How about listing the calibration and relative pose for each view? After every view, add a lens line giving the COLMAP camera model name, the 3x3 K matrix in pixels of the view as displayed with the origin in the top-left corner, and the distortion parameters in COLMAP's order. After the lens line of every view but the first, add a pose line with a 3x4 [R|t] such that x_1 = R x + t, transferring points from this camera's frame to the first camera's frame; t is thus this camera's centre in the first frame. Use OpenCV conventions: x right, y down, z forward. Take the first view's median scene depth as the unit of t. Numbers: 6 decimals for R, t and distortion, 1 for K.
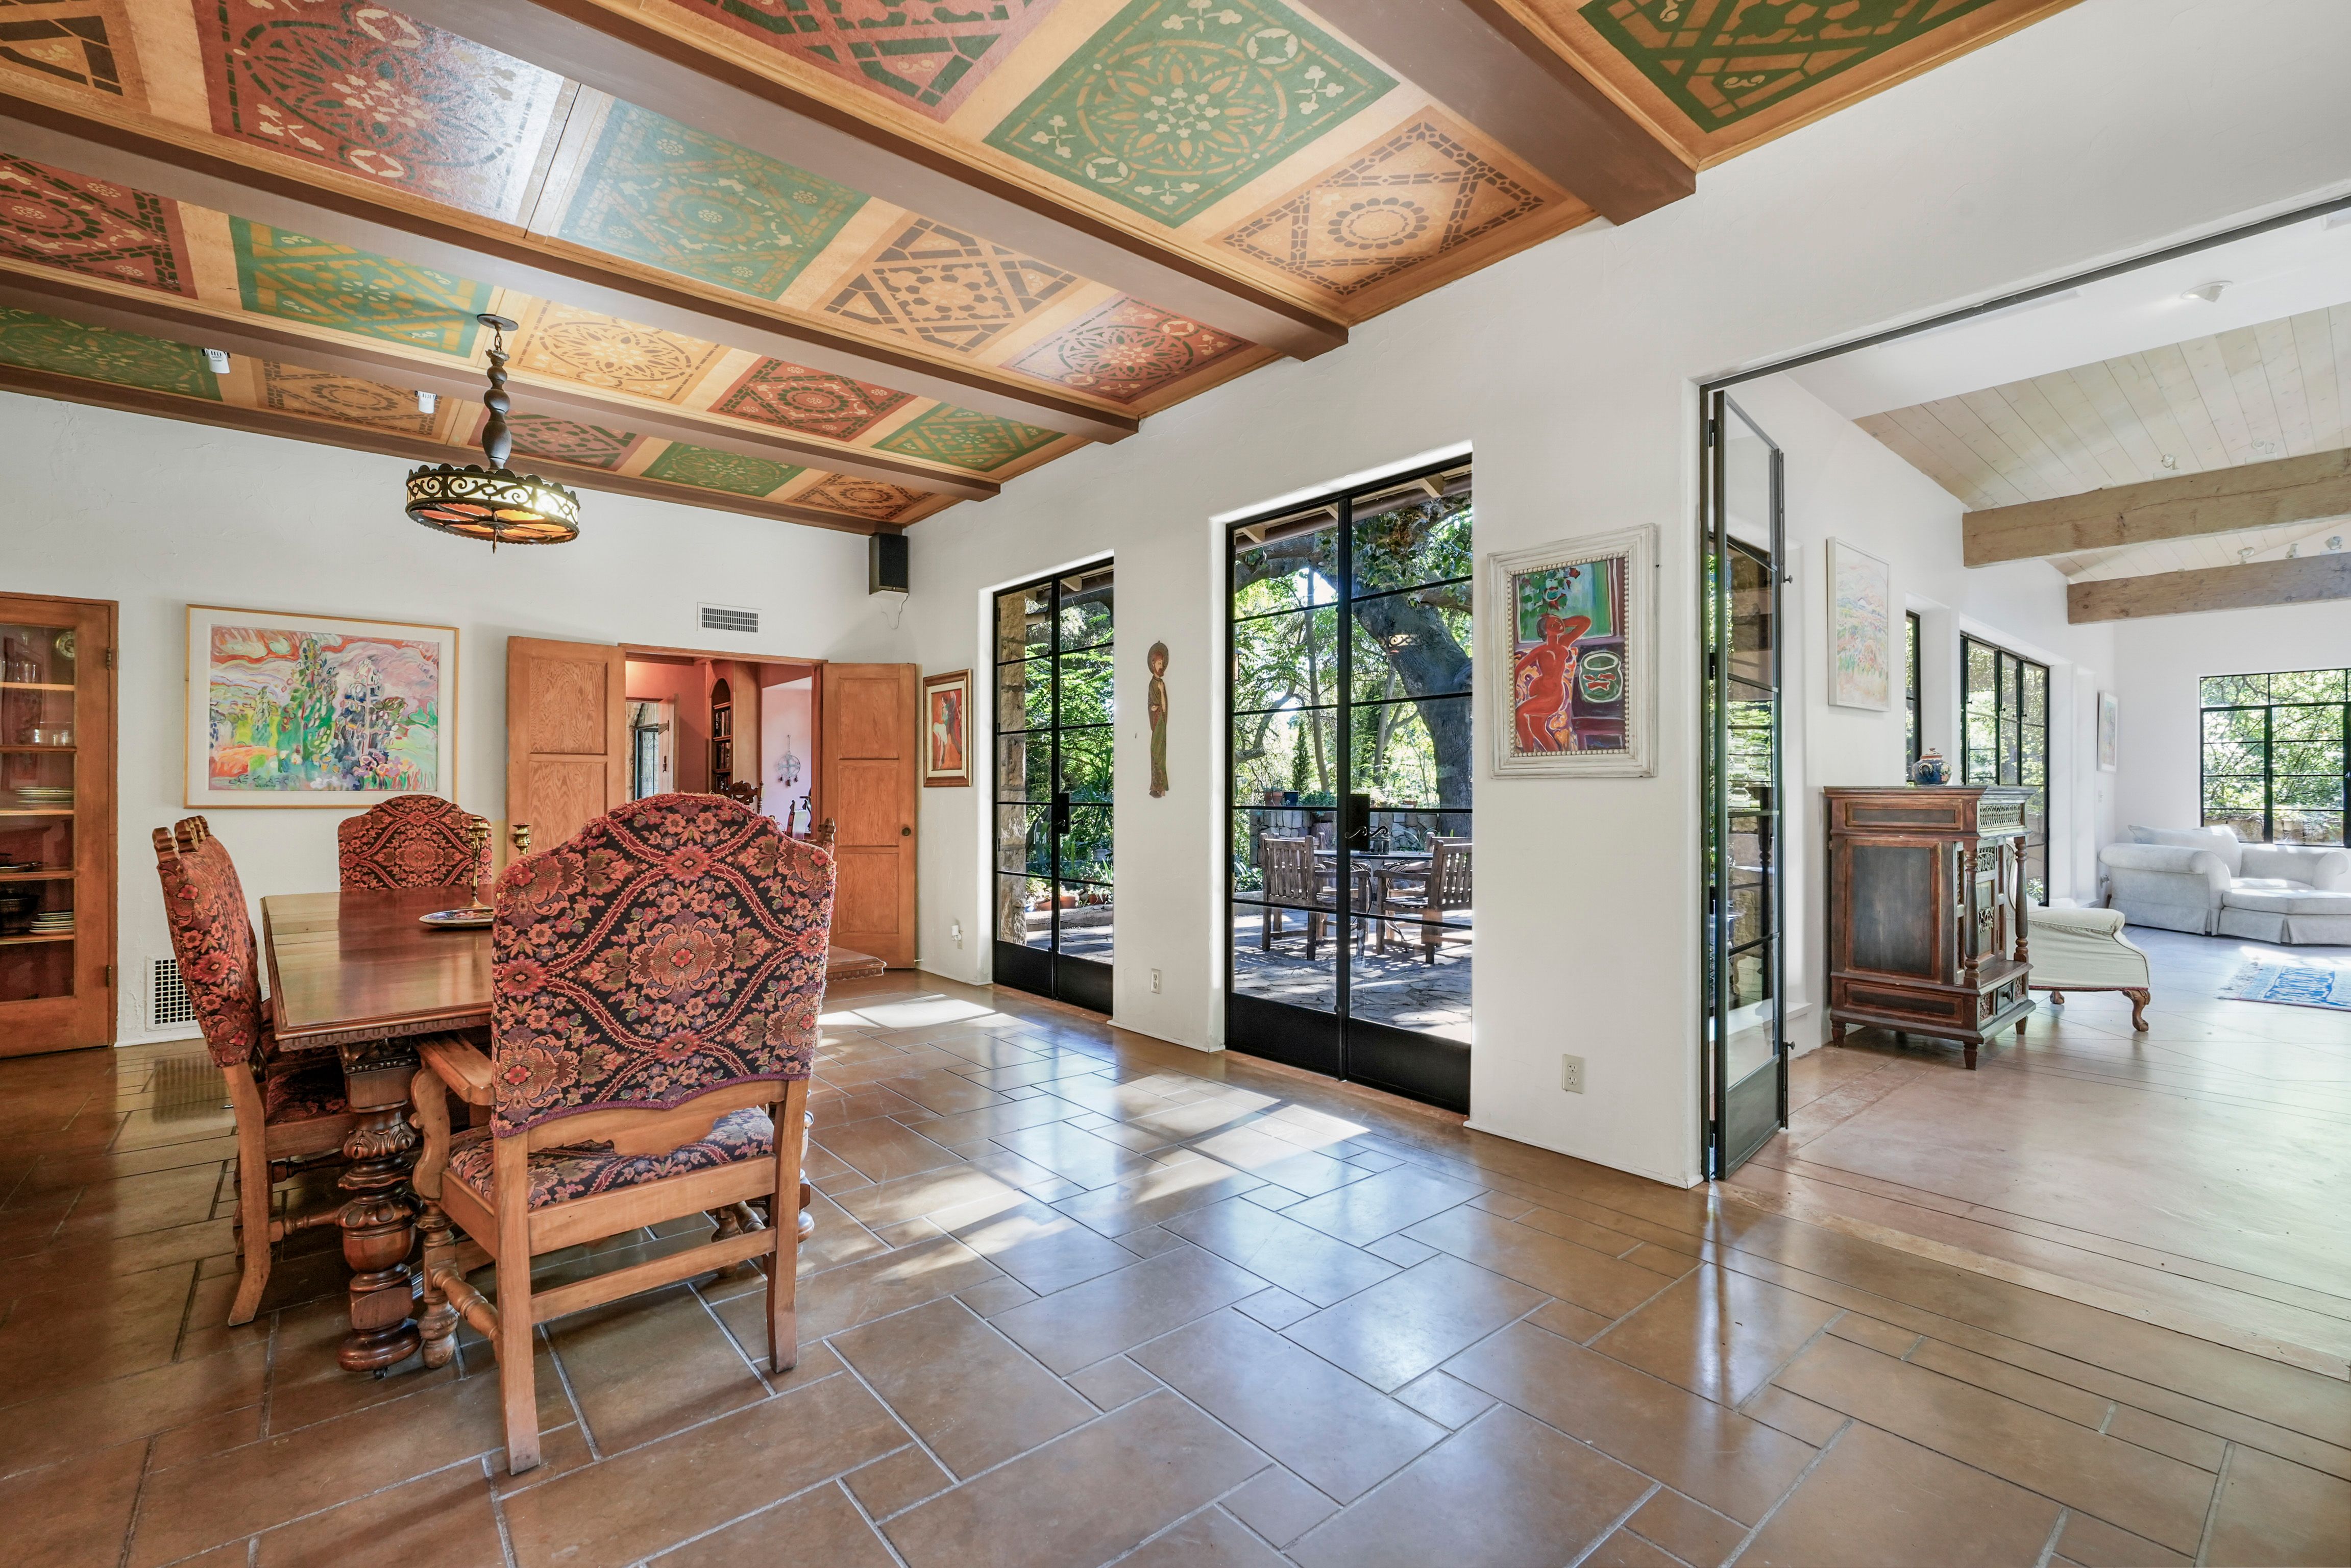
lens RADIAL K [[1015.8, 0, 1188.2], [0, 1015.8, 781.1], [0, 0, 1]] dist [0.001828, 0.001429]
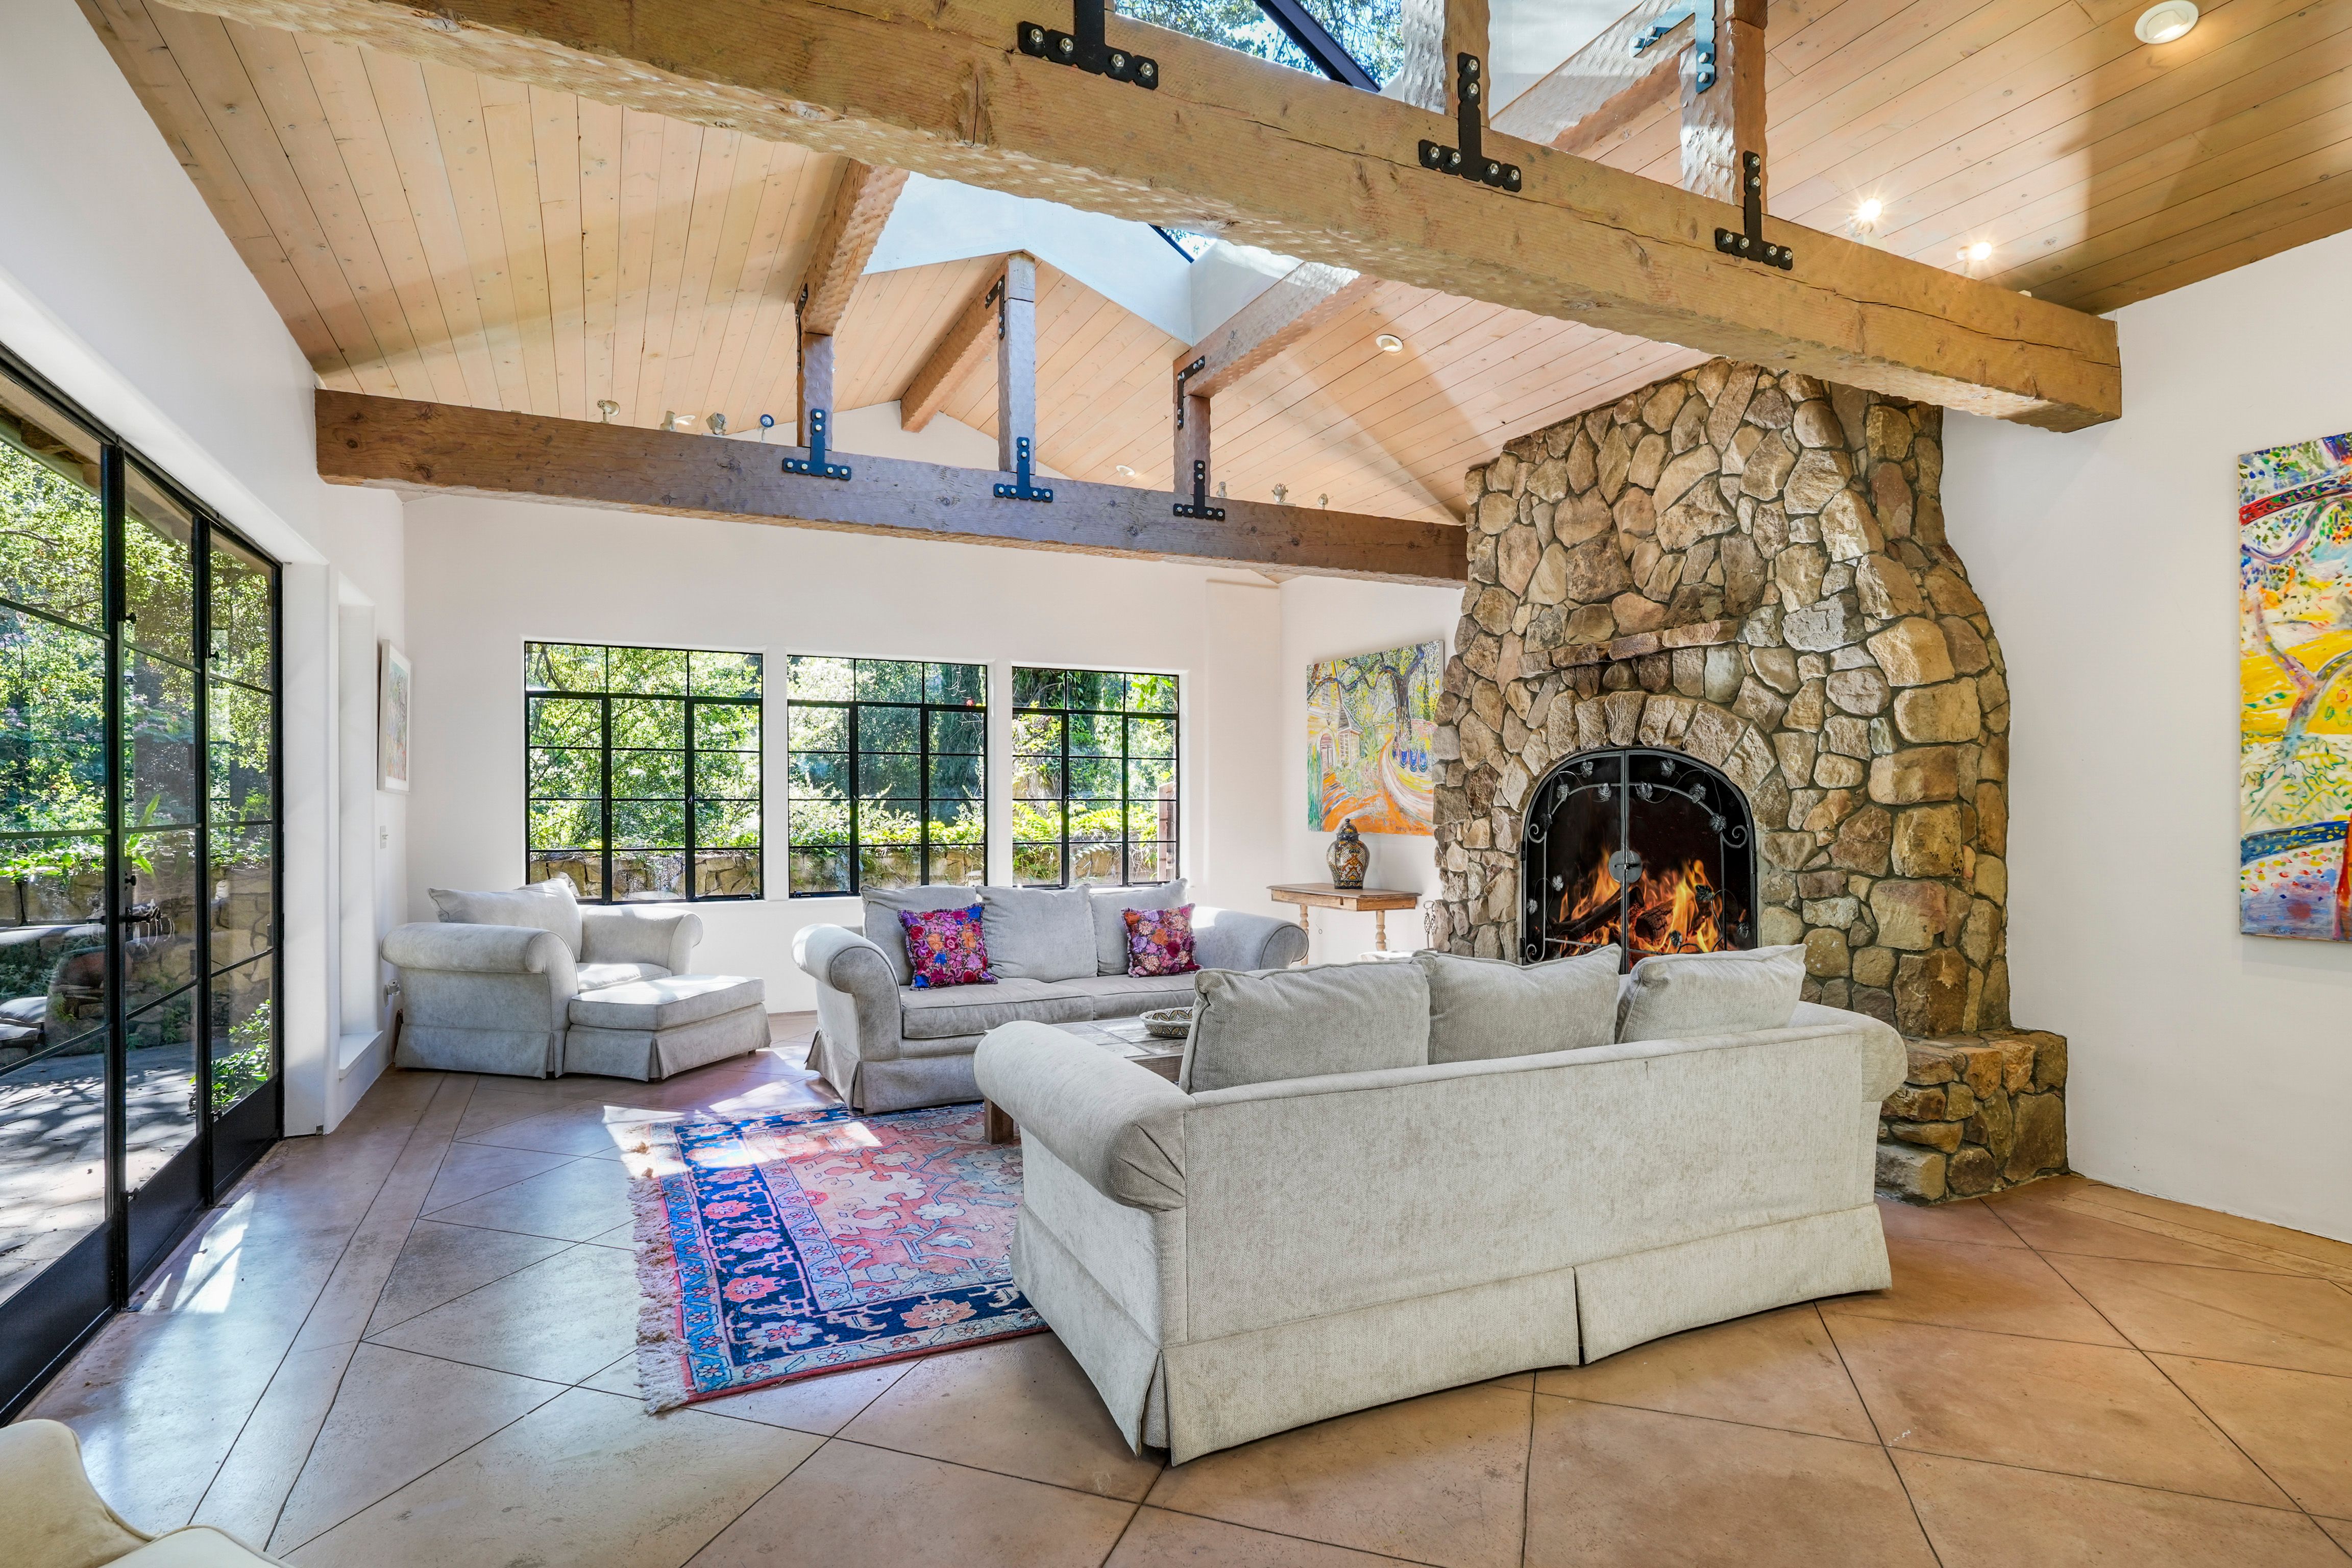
lens RADIAL K [[1183.1, 0, 1175.9], [0, 1183.1, 800.7], [0, 0, 1]] dist [0.003448, 0.000464]
pose [[0.248902, -0.009232, 0.968485, 0.407622], [0.001436, 0.999957, 0.009163, -0.011764], [-0.968528, -0.000890, 0.248904, 0.454332]]
